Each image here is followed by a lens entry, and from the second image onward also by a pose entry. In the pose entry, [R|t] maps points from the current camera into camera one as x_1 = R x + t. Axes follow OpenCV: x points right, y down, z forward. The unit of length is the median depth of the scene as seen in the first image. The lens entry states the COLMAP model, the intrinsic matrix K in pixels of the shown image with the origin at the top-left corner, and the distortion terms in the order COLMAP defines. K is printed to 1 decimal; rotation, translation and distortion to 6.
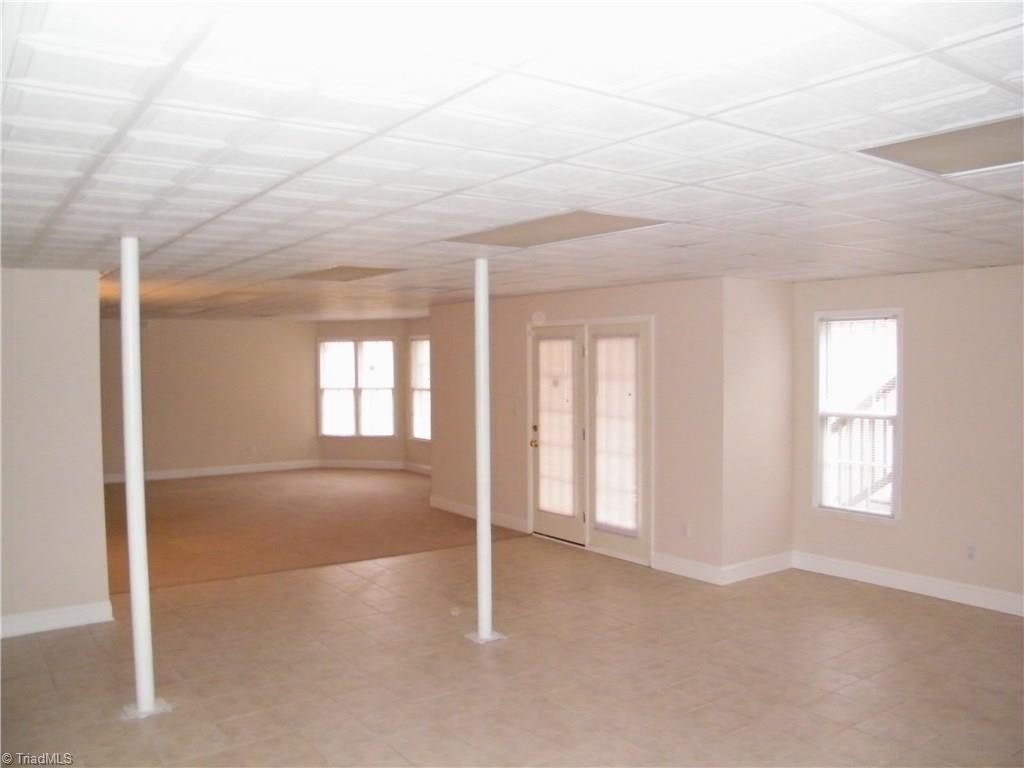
lens RADIAL K [[860.9, 0, 512.0], [0, 860.9, 384.0], [0, 0, 1]] dist [-0.201294, 0.194667]
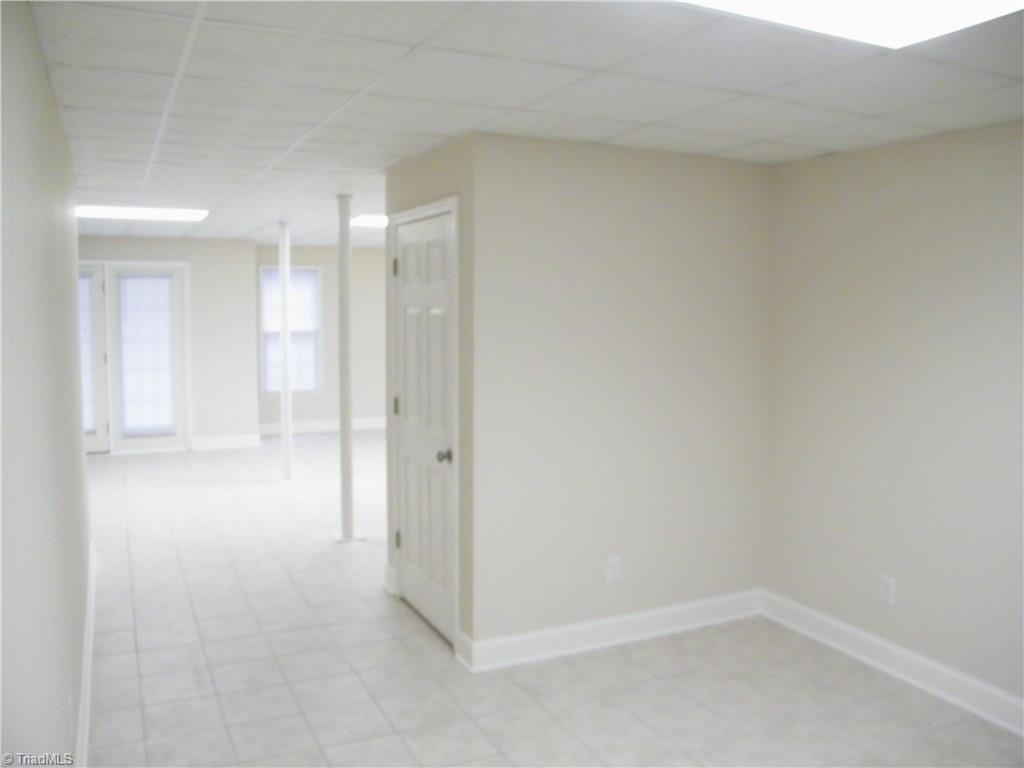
lens RADIAL K [[860.9, 0, 512.0], [0, 860.9, 384.0], [0, 0, 1]] dist [-0.201294, 0.194667]
pose [[0.169641, -0.075829, 0.982584, -1.007421], [0.011546, 0.997120, 0.074957, 0.015686], [-0.985438, -0.001371, 0.170028, 0.264022]]
